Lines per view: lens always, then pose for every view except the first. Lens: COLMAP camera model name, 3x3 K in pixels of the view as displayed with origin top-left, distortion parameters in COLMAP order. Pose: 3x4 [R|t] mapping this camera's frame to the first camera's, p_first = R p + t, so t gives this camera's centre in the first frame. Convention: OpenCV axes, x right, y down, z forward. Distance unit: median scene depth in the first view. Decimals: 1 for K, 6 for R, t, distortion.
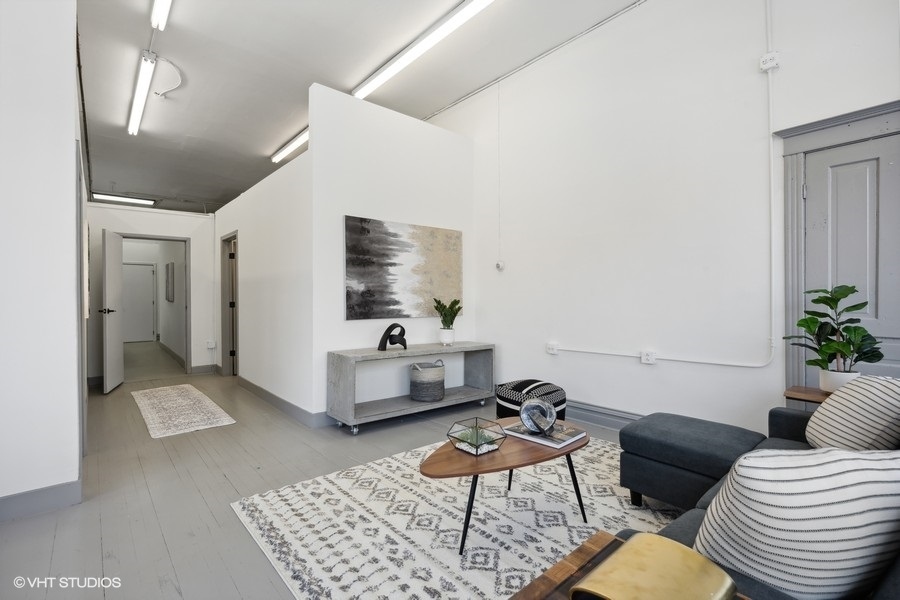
lens RADIAL K [[413.0, 0, 450.8], [0, 413.0, 297.6], [0, 0, 1]] dist [0.000282, 0.000213]
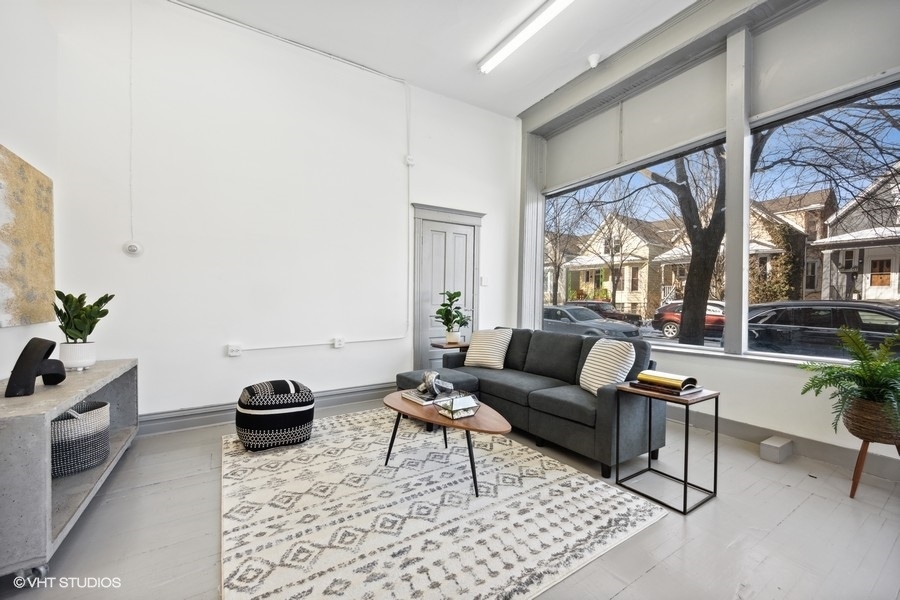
lens RADIAL K [[356.6, 0, 450.5], [0, 356.6, 307.8], [0, 0, 1]] dist [-0.001452, -0.000246]
pose [[0.144074, -0.012665, 0.989486, -0.516968], [-0.003580, 0.999905, 0.013320, 0.019058], [-0.989560, -0.005462, 0.144015, 0.459536]]
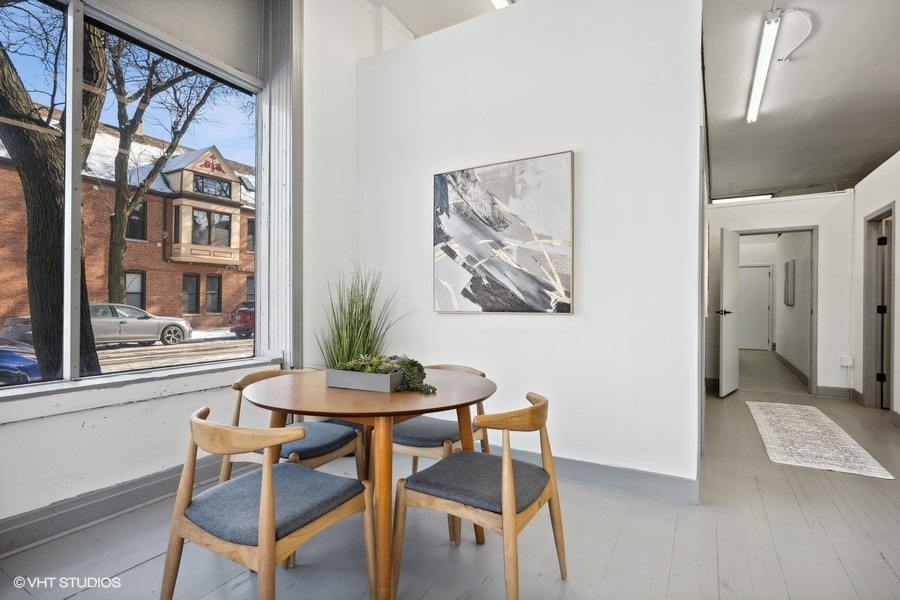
lens RADIAL K [[446.9, 0, 450.8], [0, 446.9, 304.1], [0, 0, 1]] dist [-0.000346, 0.000024]
pose [[0.324866, 0.008711, -0.945720, -0.069187], [-0.011974, 0.999915, 0.005097, 0.021620], [0.945684, 0.009668, 0.324943, 0.075094]]
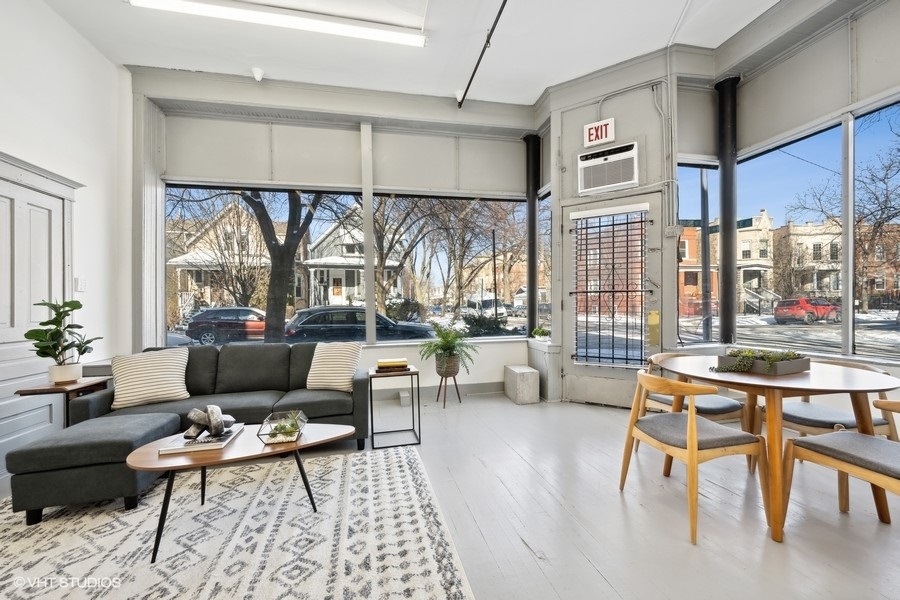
lens RADIAL K [[370.9, 0, 449.4], [0, 370.9, 305.4], [0, 0, 1]] dist [-0.000578, -0.000073]
pose [[-0.878954, 0.021291, 0.476431, -0.430217], [0.025168, 0.999682, 0.001757, 0.010309], [-0.476242, 0.013536, -0.879210, 0.887243]]
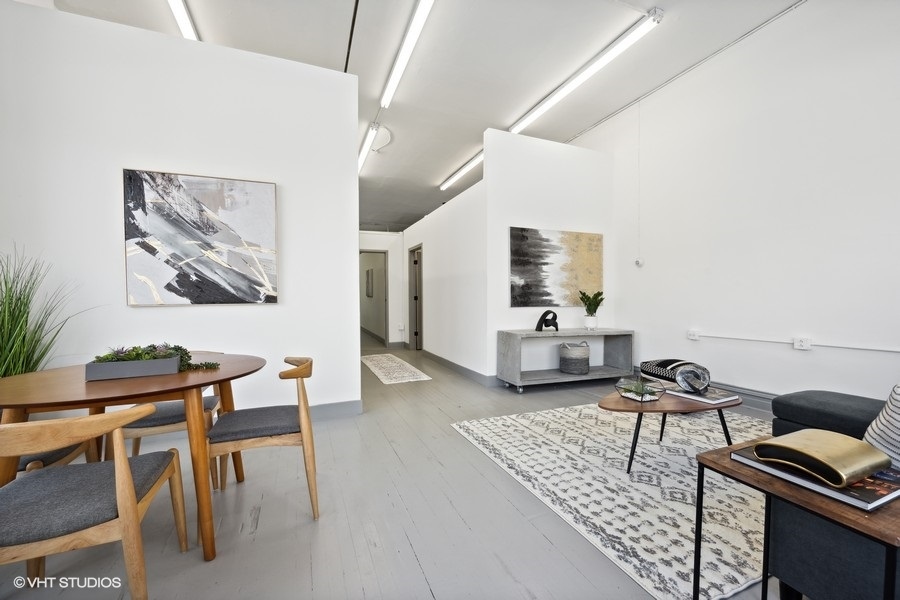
lens RADIAL K [[357.5, 0, 450.5], [0, 357.5, 303.0], [0, 0, 1]] dist [-0.000743, -0.000168]
pose [[0.948370, 0.005055, -0.317126, -0.078137], [-0.000204, 0.999882, 0.015330, 0.025087], [0.317166, -0.014474, 0.948259, -0.136674]]
